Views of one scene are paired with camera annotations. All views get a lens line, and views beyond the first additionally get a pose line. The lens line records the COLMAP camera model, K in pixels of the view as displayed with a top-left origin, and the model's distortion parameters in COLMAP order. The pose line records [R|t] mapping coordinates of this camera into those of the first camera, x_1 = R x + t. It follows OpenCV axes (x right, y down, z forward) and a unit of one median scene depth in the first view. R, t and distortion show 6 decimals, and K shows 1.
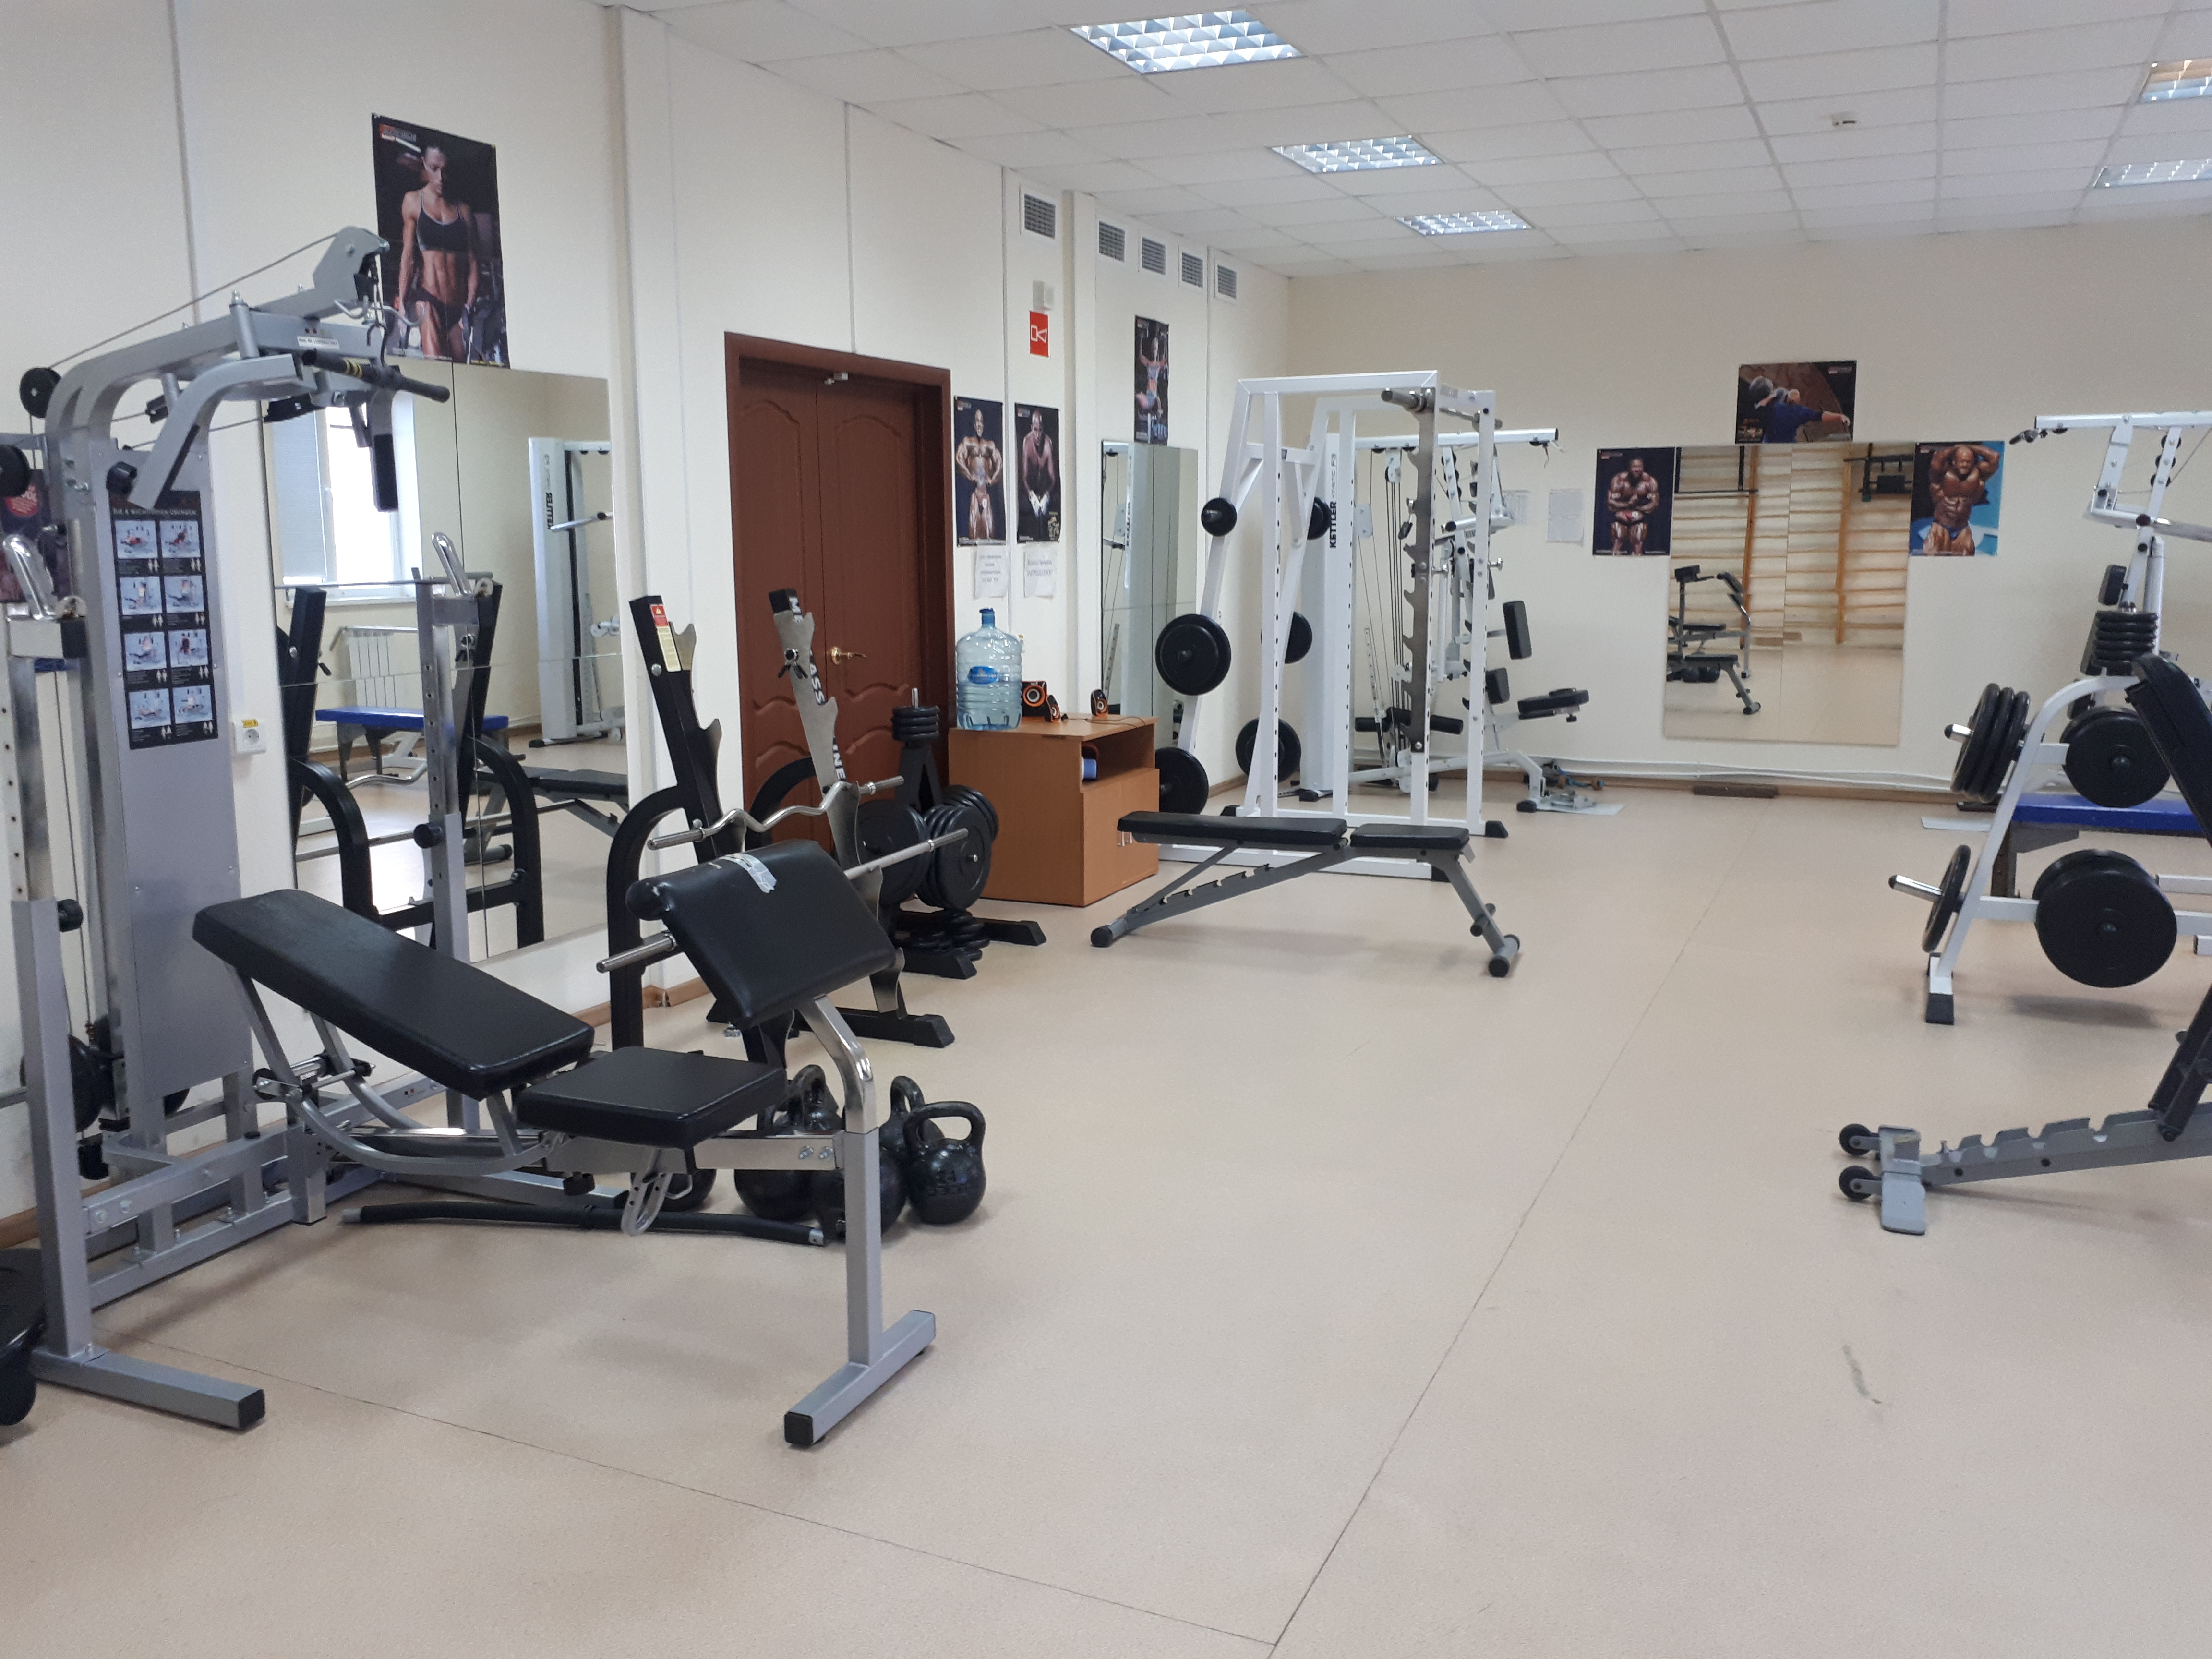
lens RADIAL K [[1751.3, 0, 1122.8], [0, 1751.3, 787.6], [0, 0, 1]] dist [0.104269, -0.150571]
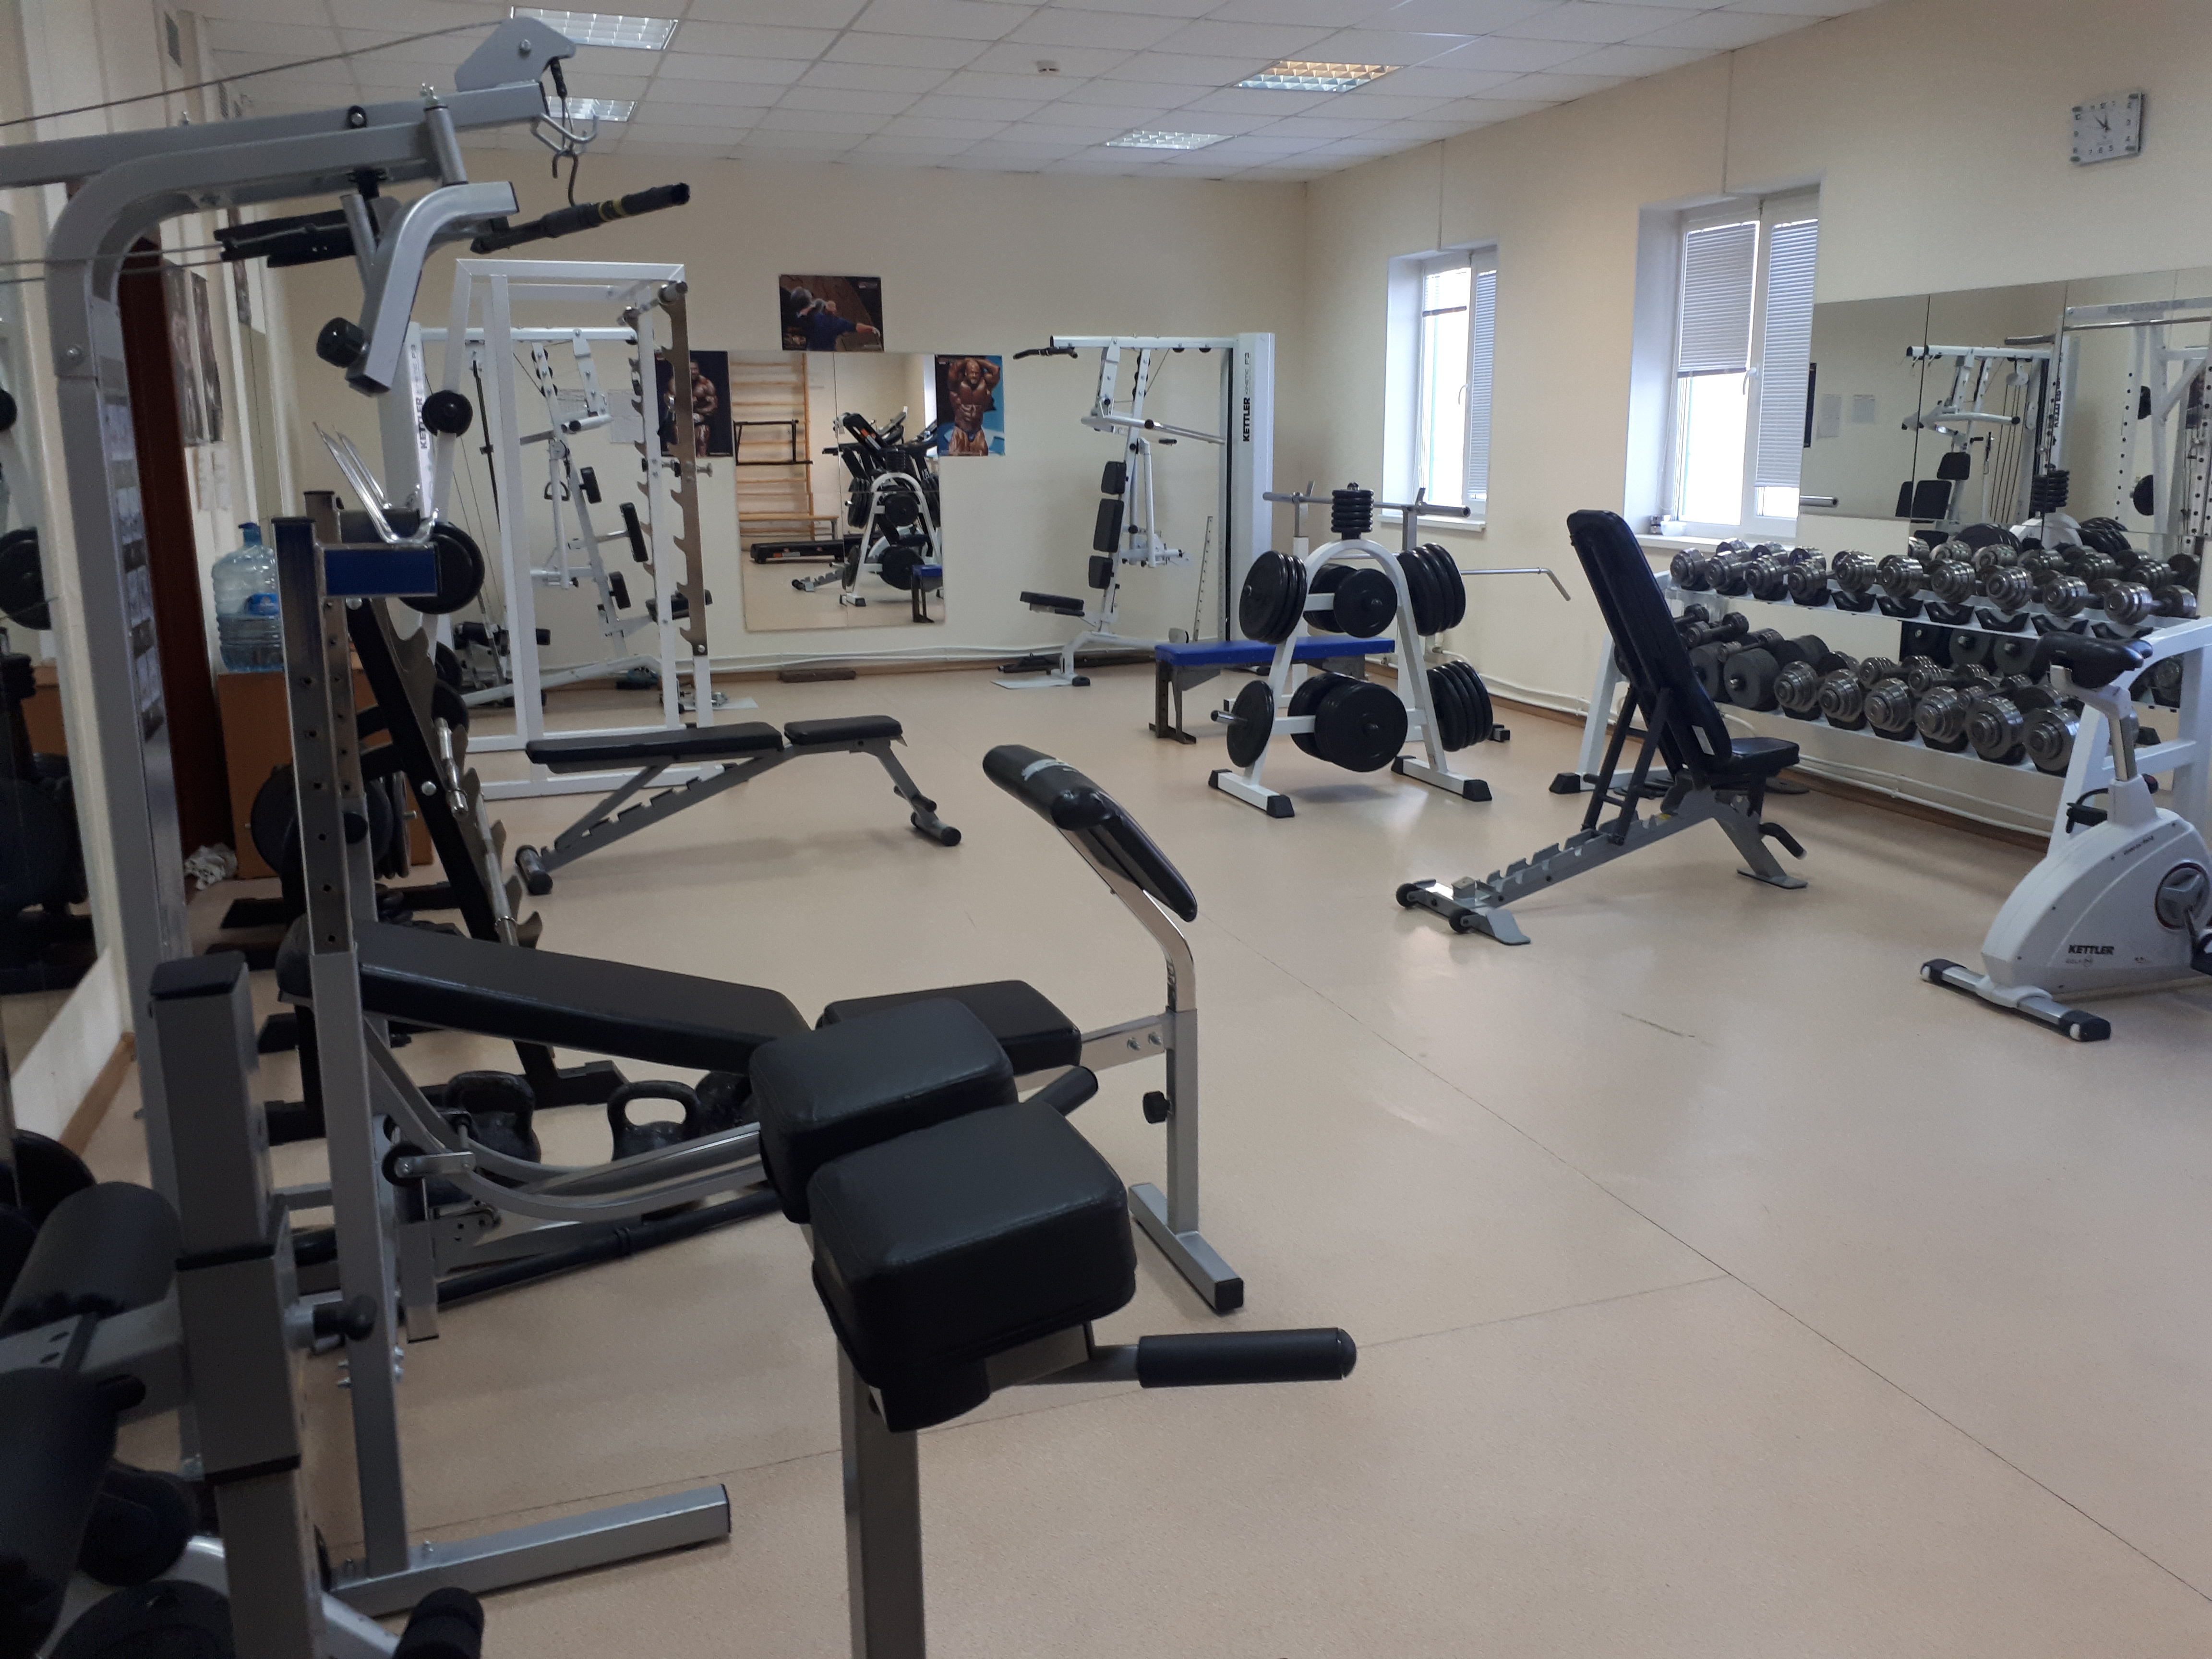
lens RADIAL K [[1751.7, 0, 1107.6], [0, 1751.7, 864.7], [0, 0, 1]] dist [0.005592, -0.001231]
pose [[0.716146, -0.168235, 0.677371, -0.297593], [0.103747, 0.985392, 0.135051, -0.011601], [-0.690196, -0.026441, 0.723139, 0.100462]]
